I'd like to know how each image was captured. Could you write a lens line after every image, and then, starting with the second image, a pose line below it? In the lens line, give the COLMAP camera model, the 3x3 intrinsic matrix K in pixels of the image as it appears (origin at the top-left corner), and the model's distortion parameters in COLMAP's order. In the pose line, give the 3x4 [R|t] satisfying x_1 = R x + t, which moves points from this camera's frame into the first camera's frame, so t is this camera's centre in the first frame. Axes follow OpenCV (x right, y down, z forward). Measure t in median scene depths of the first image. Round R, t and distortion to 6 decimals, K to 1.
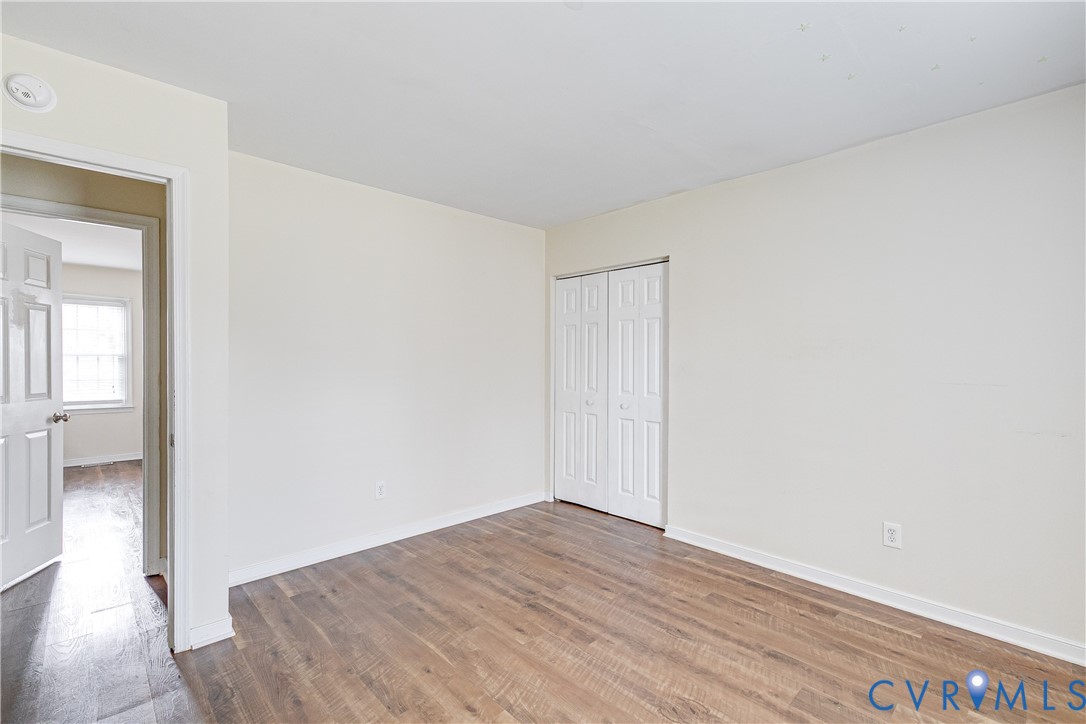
lens RADIAL K [[494.8, 0, 548.6], [0, 494.8, 360.6], [0, 0, 1]] dist [0.003028, -0.000089]
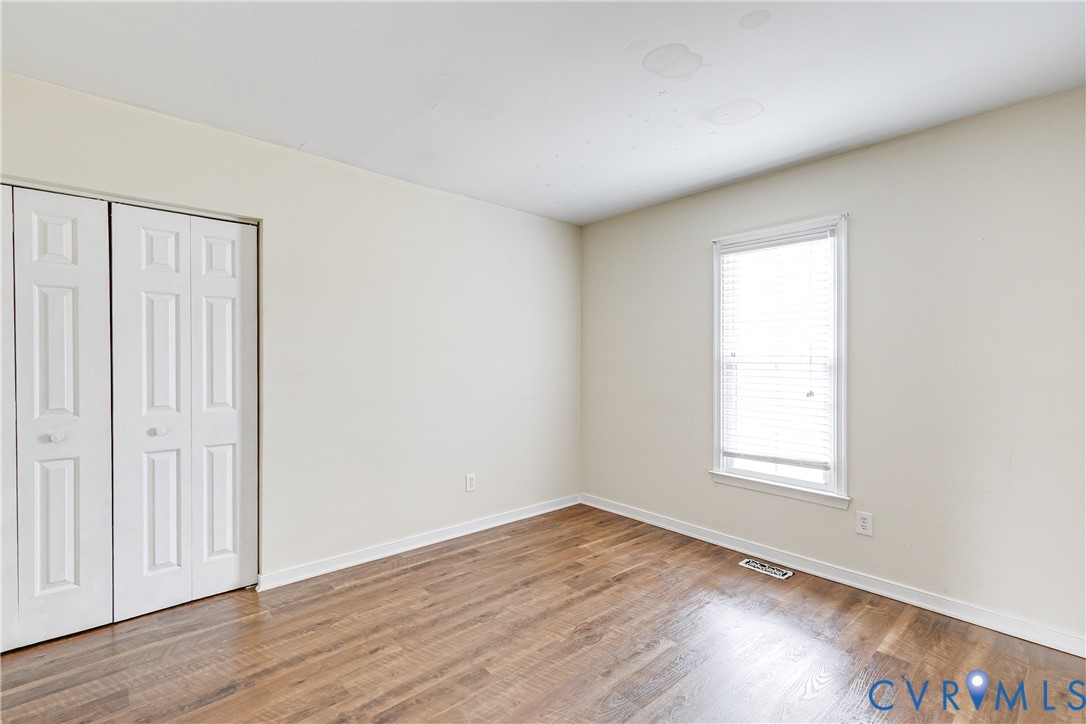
lens RADIAL K [[494.8, 0, 548.6], [0, 494.8, 360.6], [0, 0, 1]] dist [0.003028, -0.000089]
pose [[0.015075, -0.006764, 0.999863, -0.660478], [-0.001482, 0.999976, 0.006787, -0.001772], [-0.999885, -0.001584, 0.015065, 0.717756]]
